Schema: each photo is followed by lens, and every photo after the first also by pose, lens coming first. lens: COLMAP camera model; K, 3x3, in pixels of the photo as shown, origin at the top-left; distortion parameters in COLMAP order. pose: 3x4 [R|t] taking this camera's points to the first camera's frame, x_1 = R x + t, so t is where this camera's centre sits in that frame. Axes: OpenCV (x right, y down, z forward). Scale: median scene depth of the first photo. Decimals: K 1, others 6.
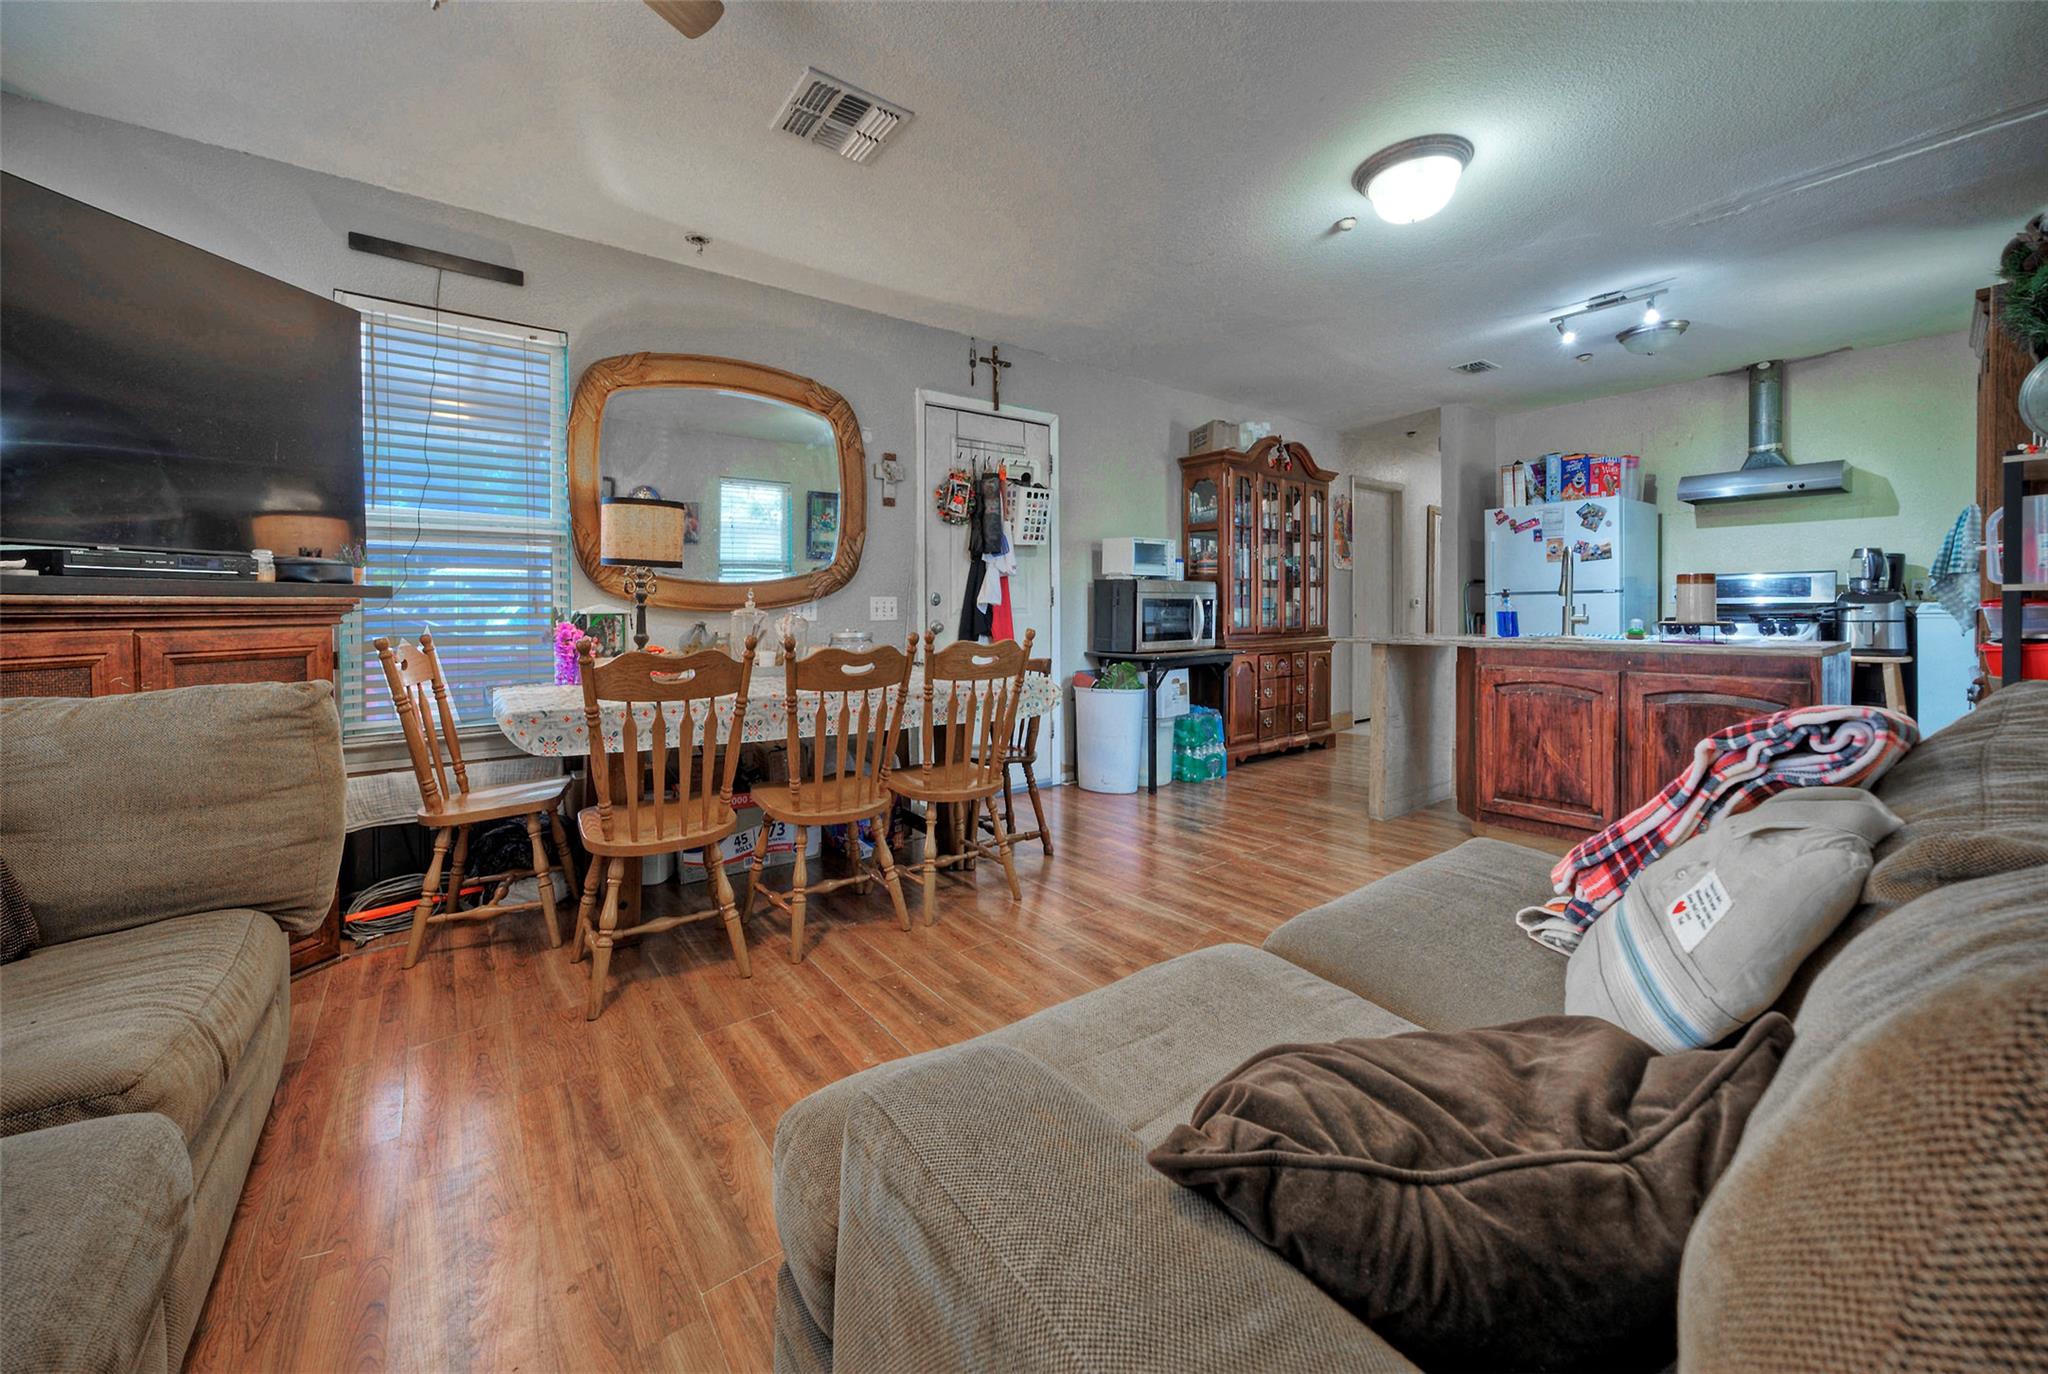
lens RADIAL K [[733.9, 0, 991.7], [0, 733.9, 615.9], [0, 0, 1]] dist [-0.028670, 0.000027]
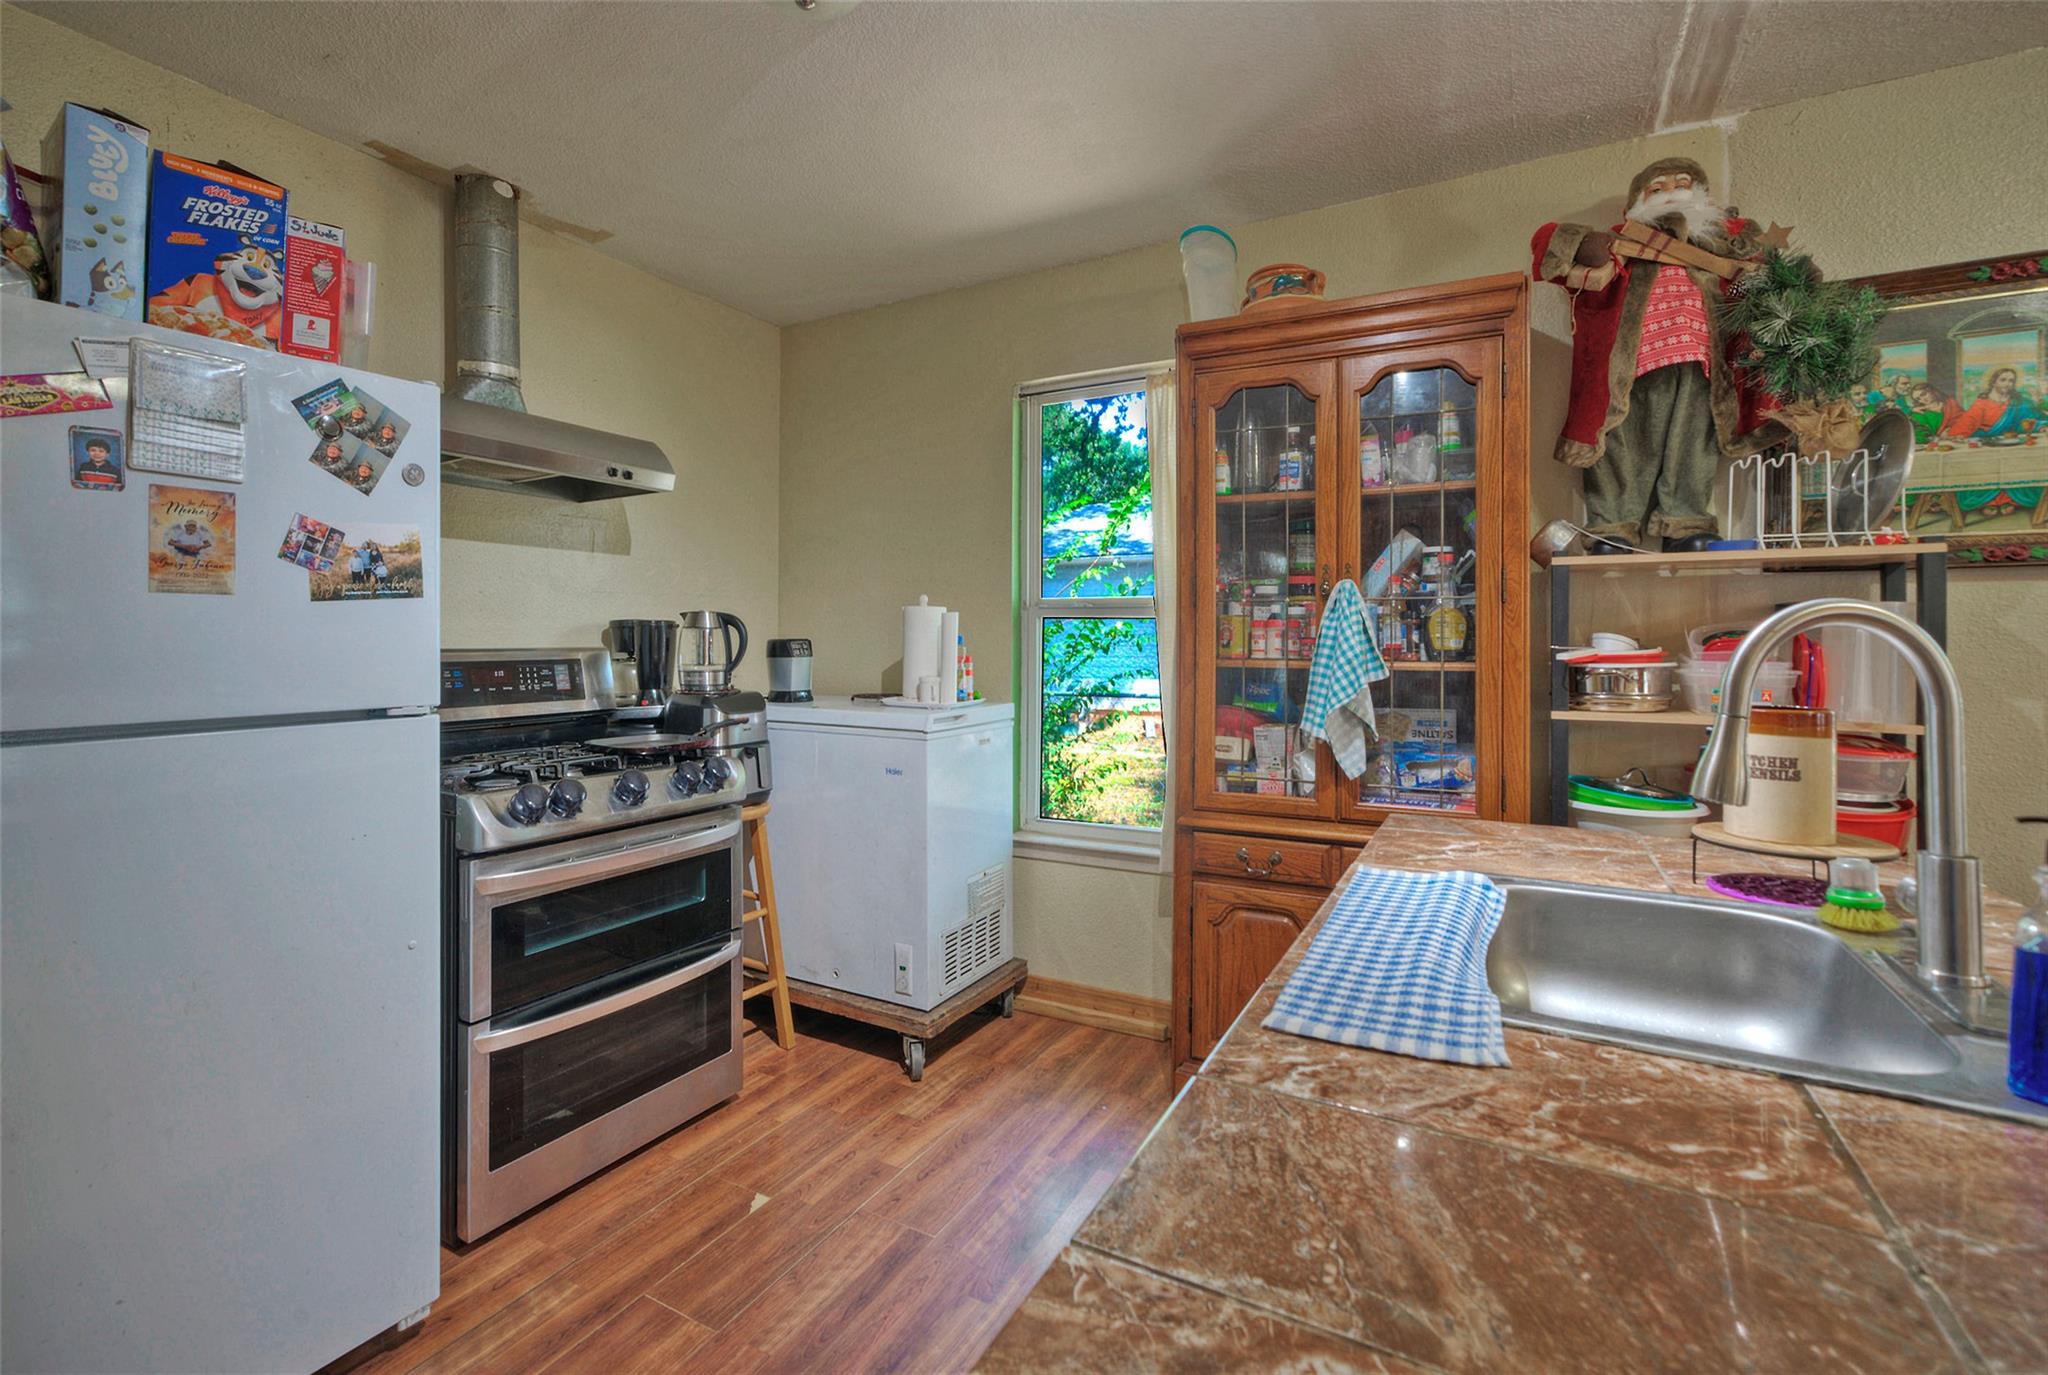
lens RADIAL K [[905.5, 0, 1025.5], [0, 905.5, 641.1], [0, 0, 1]] dist [0.001207, 0.000062]
pose [[-0.448955, 0.007611, 0.893522, 0.416405], [0.005890, 0.999967, -0.005558, -0.057566], [-0.893535, 0.002768, -0.448985, 0.920111]]
